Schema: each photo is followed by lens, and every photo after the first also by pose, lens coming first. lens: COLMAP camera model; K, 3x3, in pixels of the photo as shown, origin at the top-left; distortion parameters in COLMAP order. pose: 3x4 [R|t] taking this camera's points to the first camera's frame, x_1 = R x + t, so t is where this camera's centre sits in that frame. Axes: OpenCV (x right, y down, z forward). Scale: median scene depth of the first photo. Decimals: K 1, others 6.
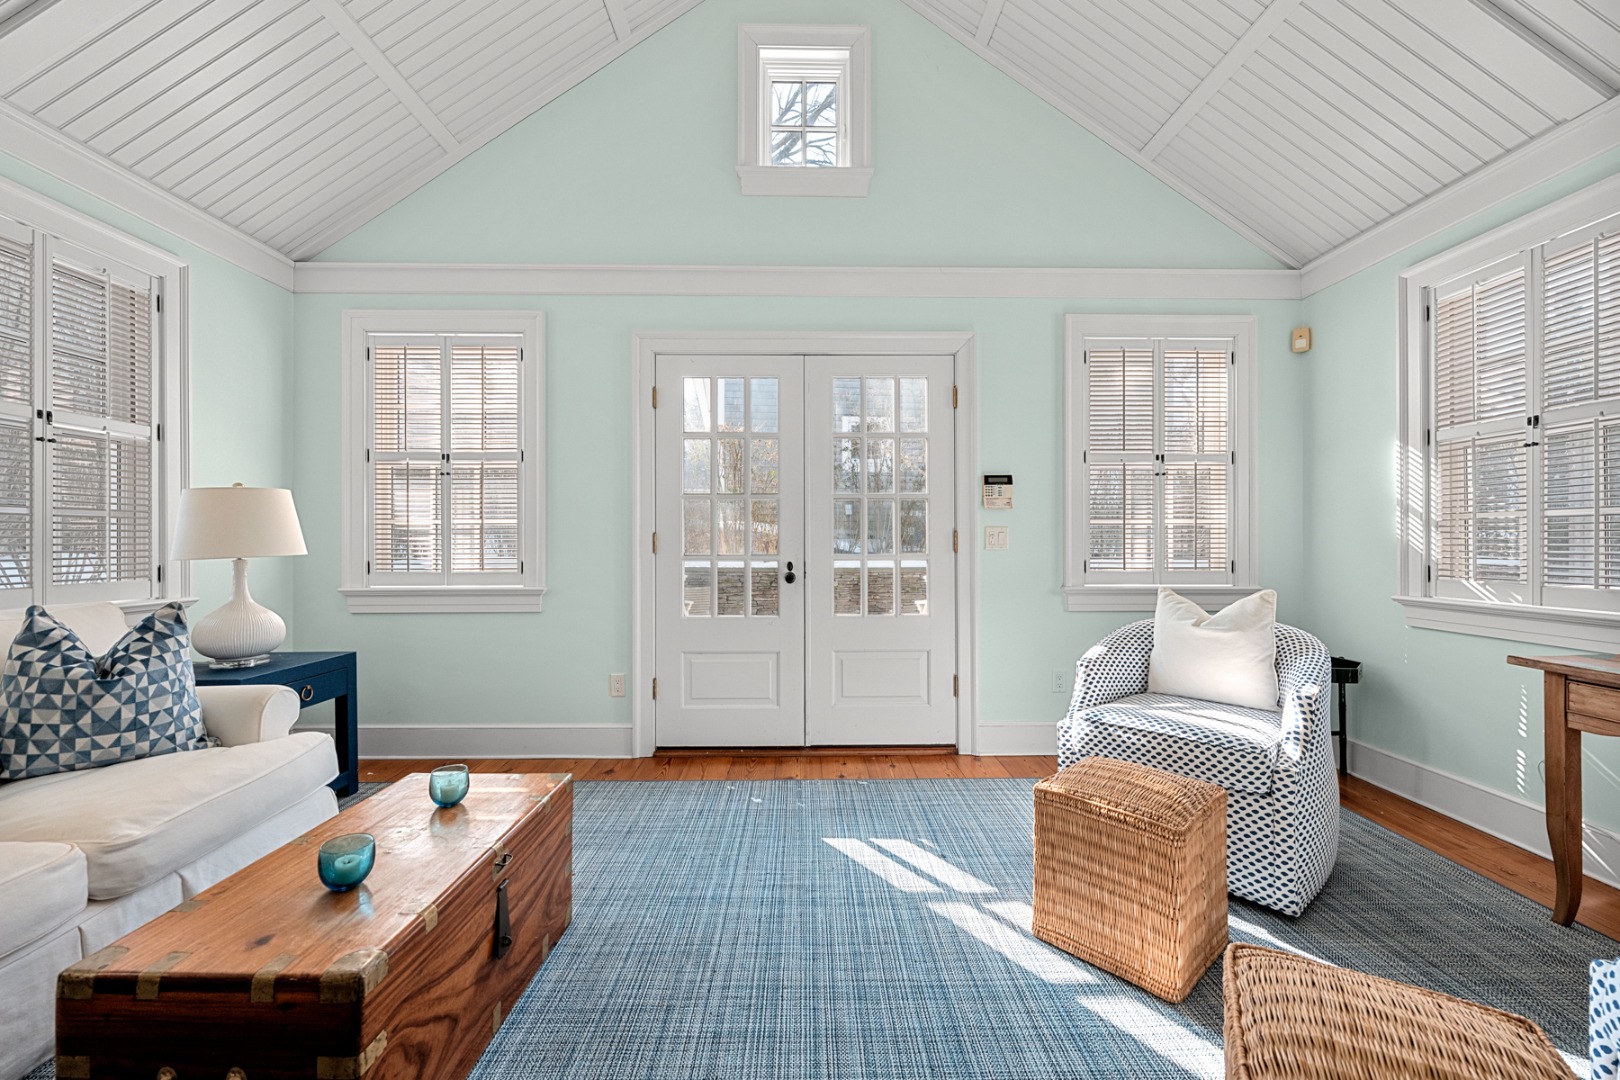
lens RADIAL K [[638.2, 0, 810.0], [0, 638.2, 540.0], [0, 0, 1]] dist [-0.000432, -0.000149]
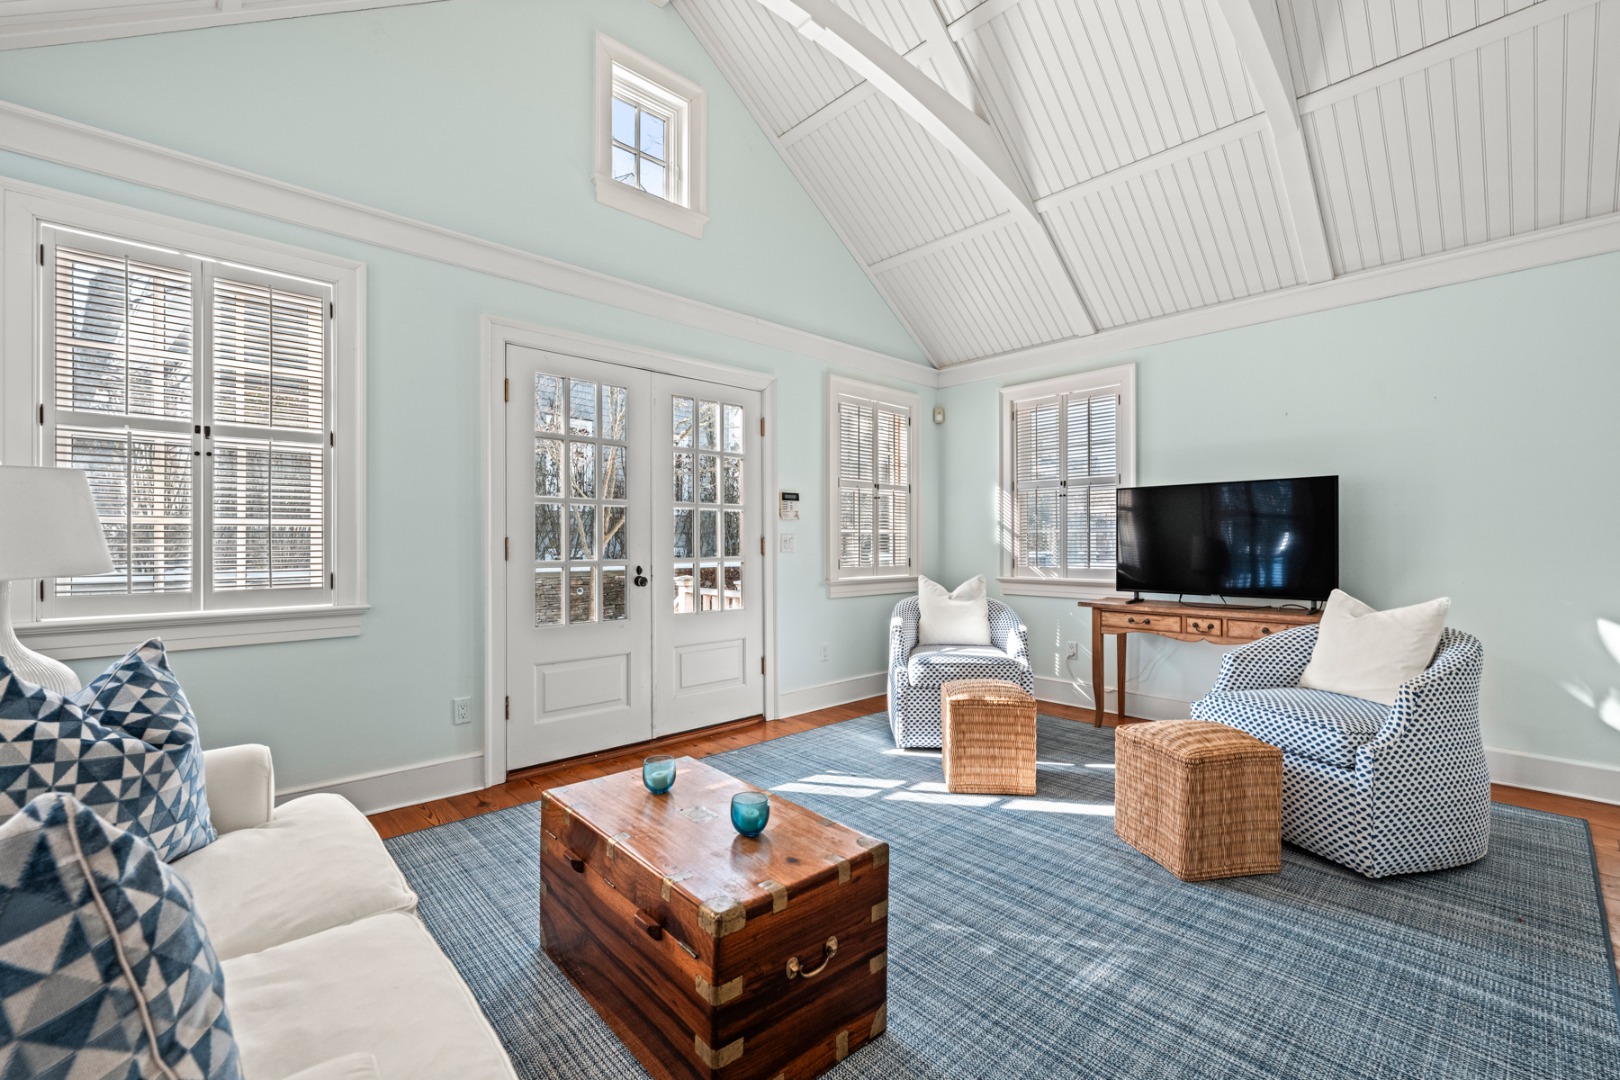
lens RADIAL K [[677.4, 0, 809.9], [0, 677.4, 541.8], [0, 0, 1]] dist [-0.002182, -0.000553]
pose [[0.742861, 0.000013, 0.669445, -0.596877], [0.000439, 1.000000, -0.000507, -0.005198], [-0.669445, 0.000671, 0.742861, -0.014656]]
